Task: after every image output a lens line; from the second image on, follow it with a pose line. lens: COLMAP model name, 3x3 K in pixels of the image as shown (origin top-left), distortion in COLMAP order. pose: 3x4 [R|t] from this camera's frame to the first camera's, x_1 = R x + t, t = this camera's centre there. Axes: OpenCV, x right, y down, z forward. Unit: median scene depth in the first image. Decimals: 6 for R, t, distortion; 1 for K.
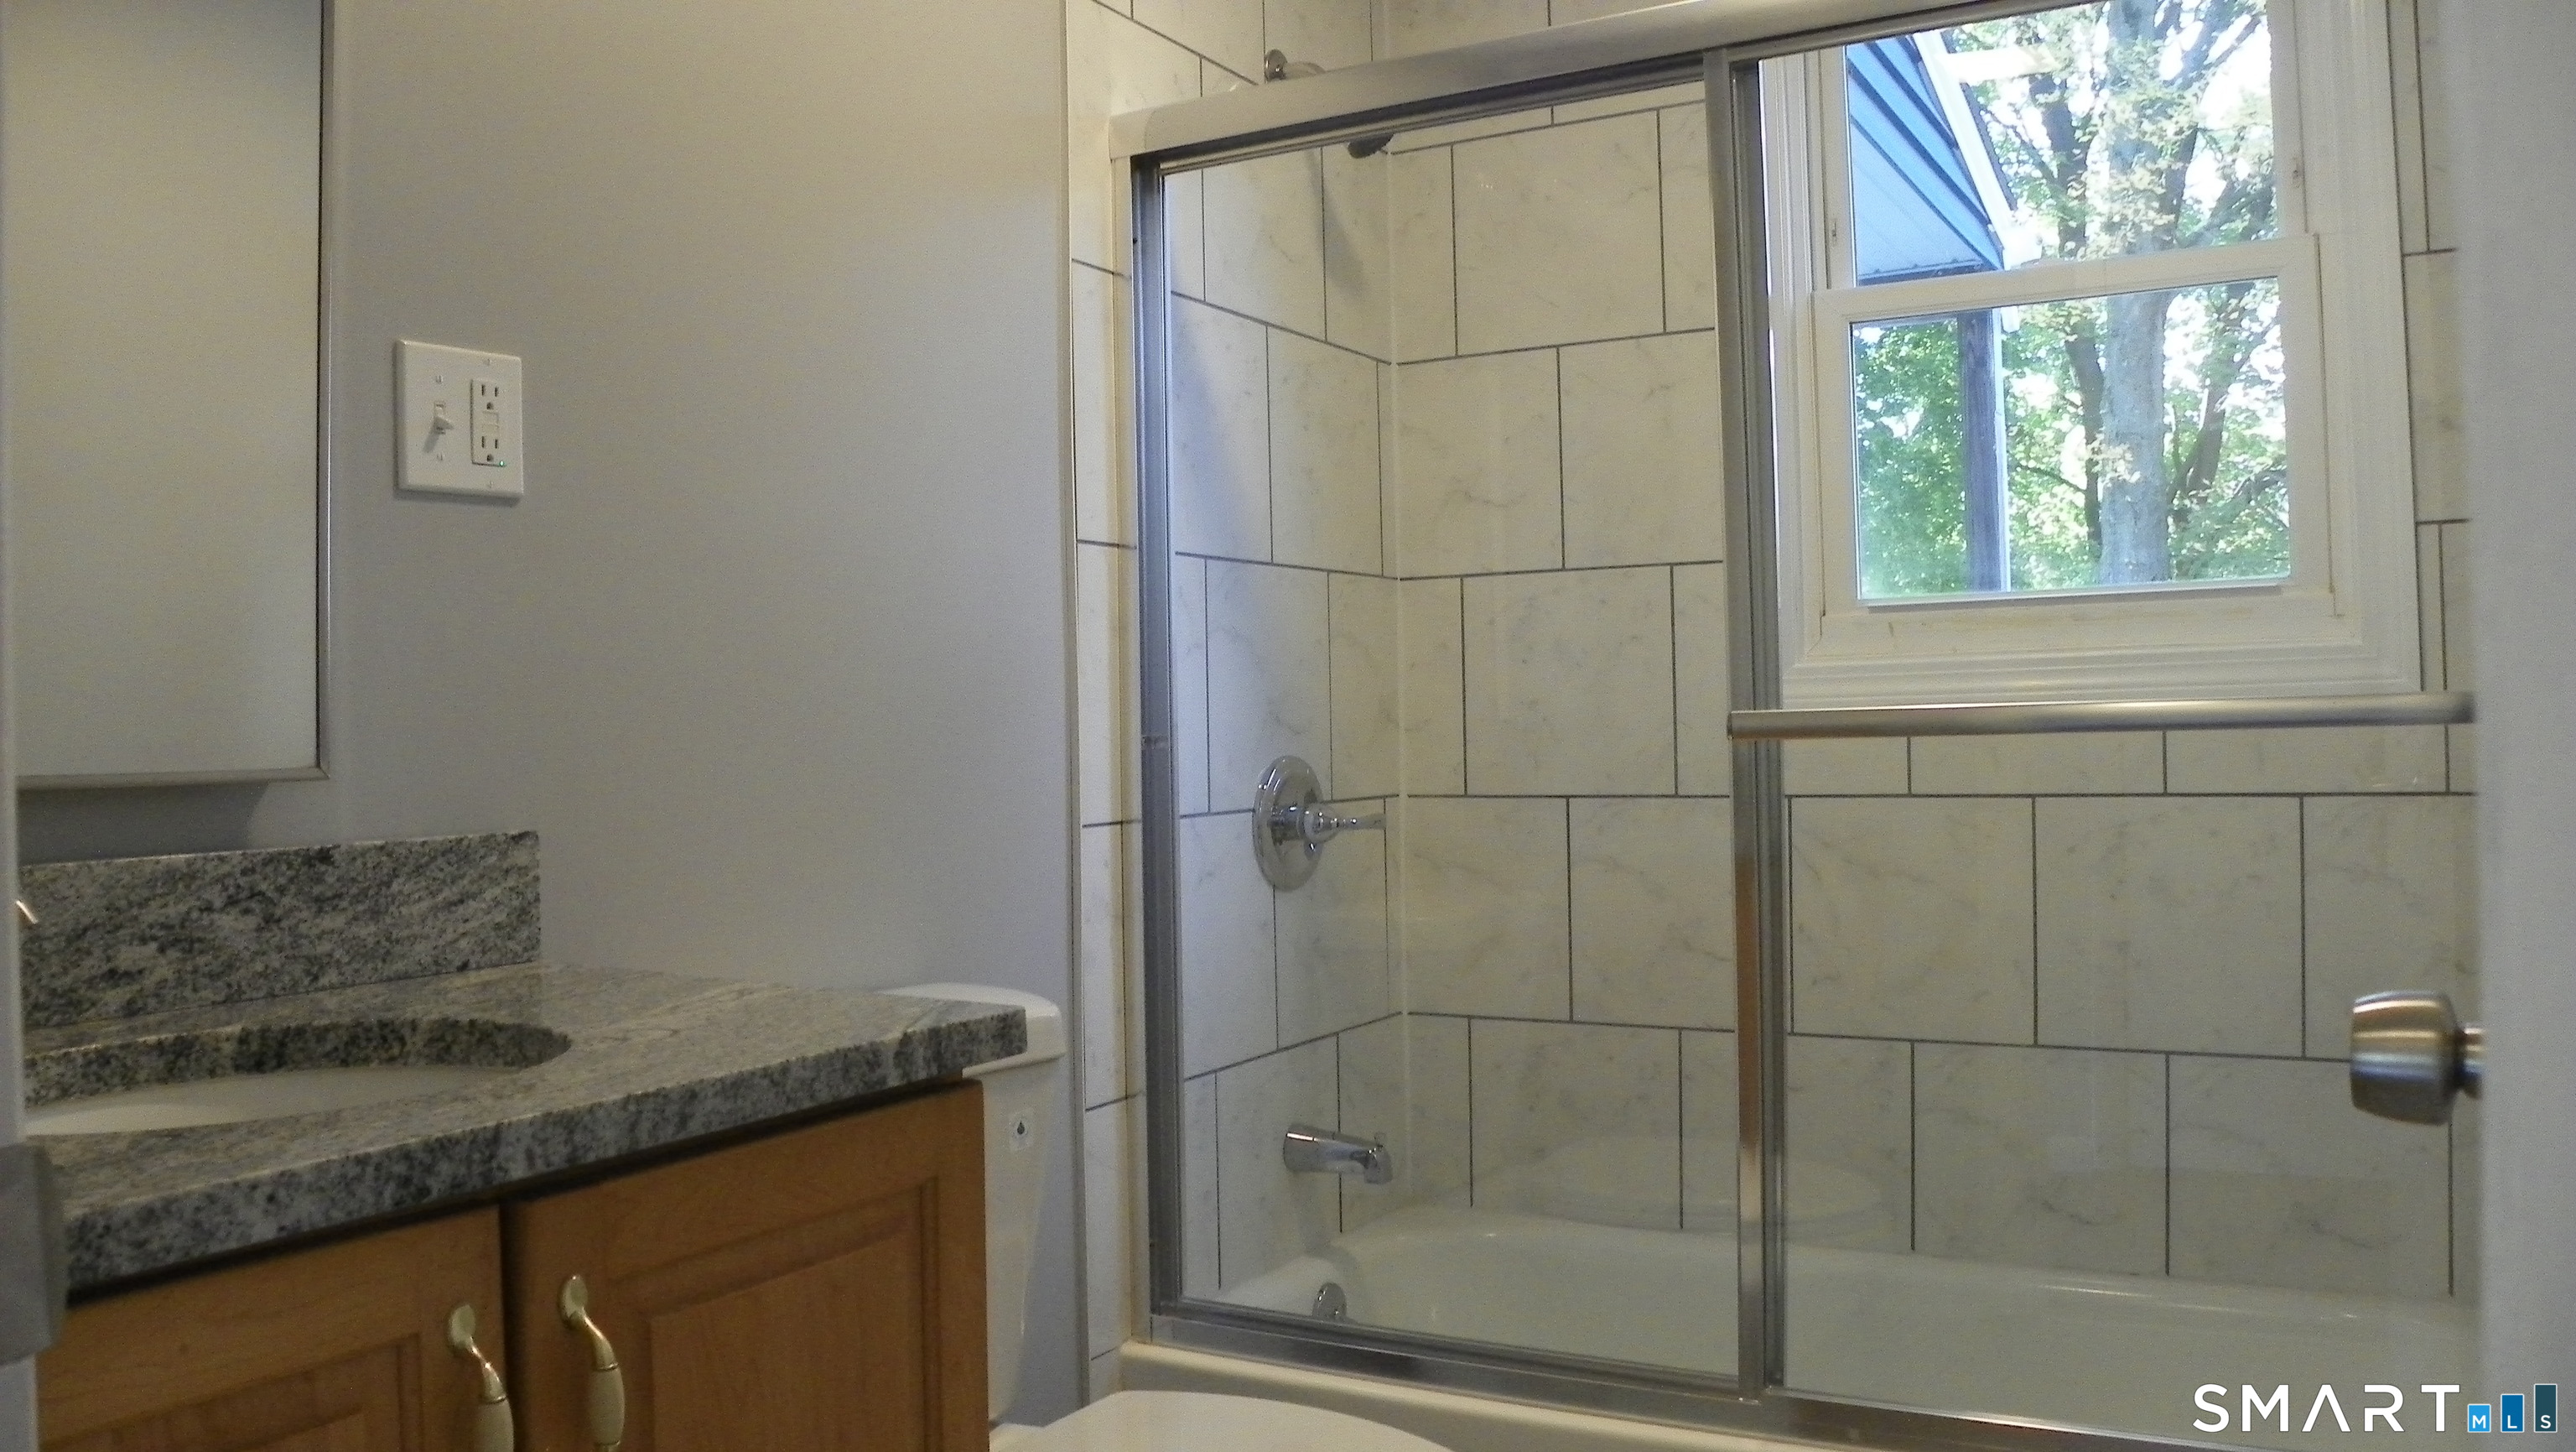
lens RADIAL K [[1969.4, 0, 1274.1], [0, 1969.4, 724.8], [0, 0, 1]] dist [-0.147343, 0.083261]
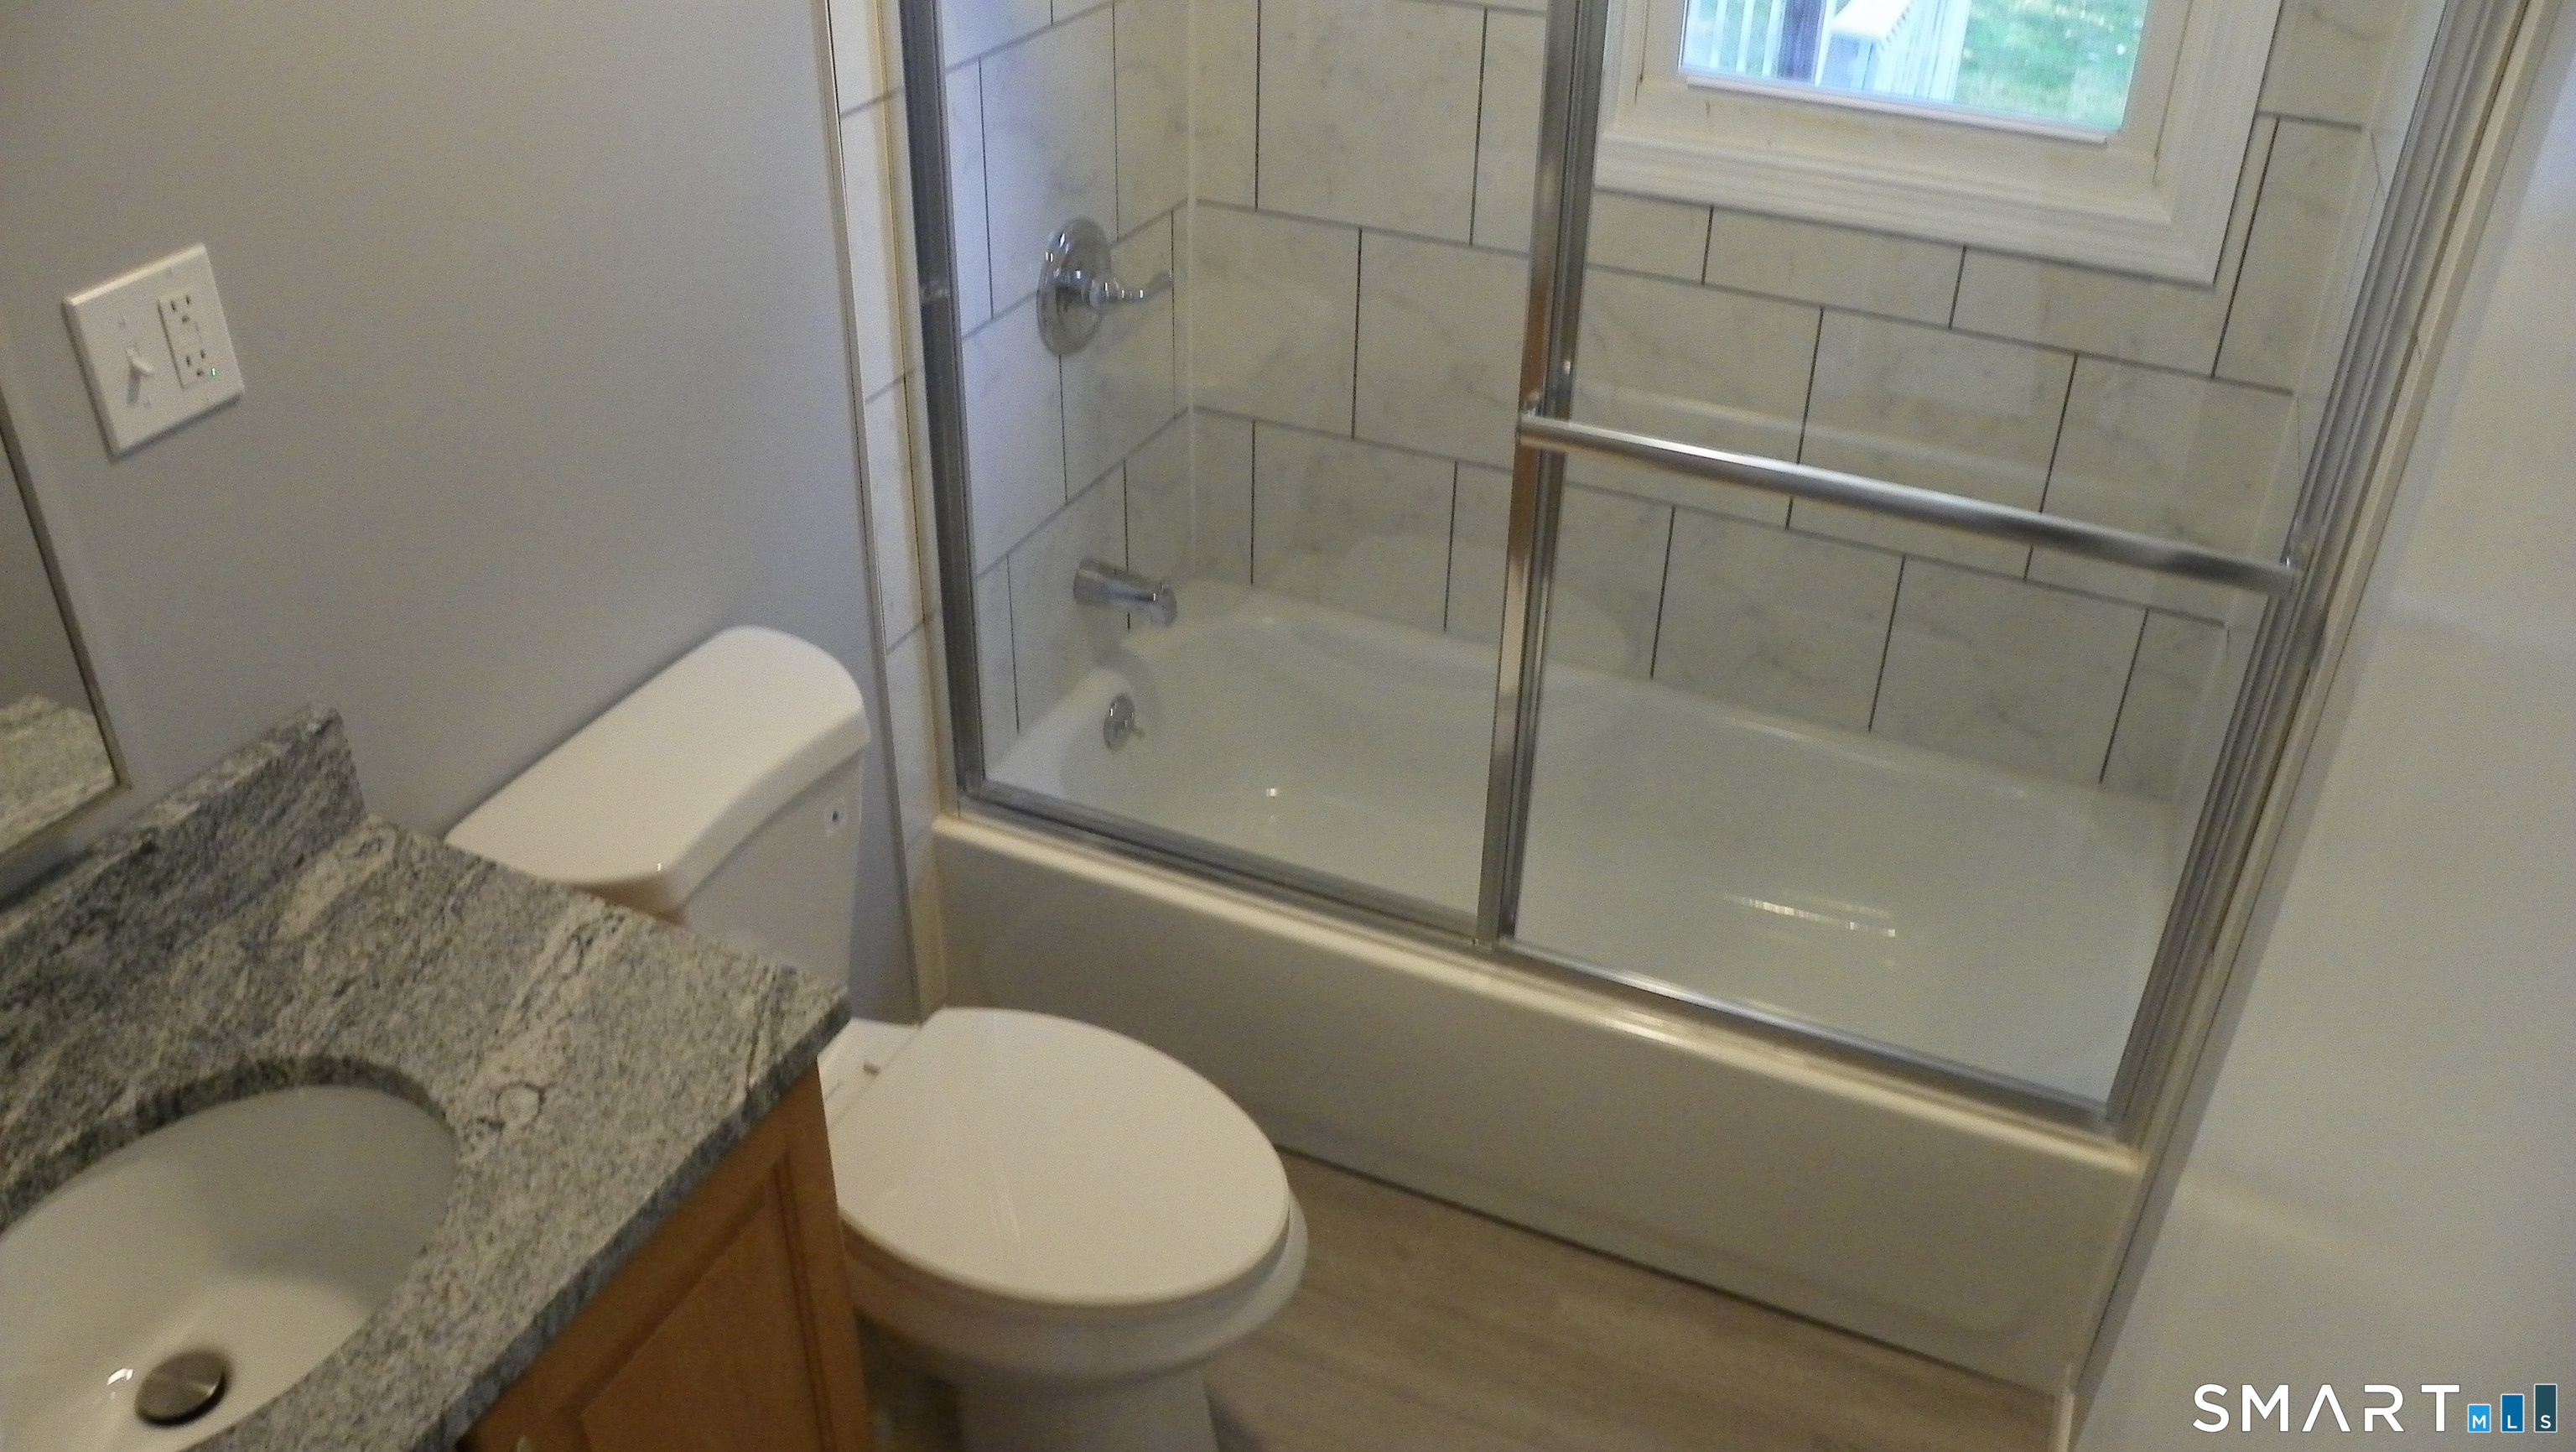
lens RADIAL K [[1969.4, 0, 1278.4], [0, 1969.4, 750.2], [0, 0, 1]] dist [-0.147343, 0.083261]
pose [[0.993991, -0.025696, 0.106405, -0.000639], [-0.035819, 0.842186, 0.537996, -0.480285], [-0.103437, -0.538574, 0.836205, 0.104765]]
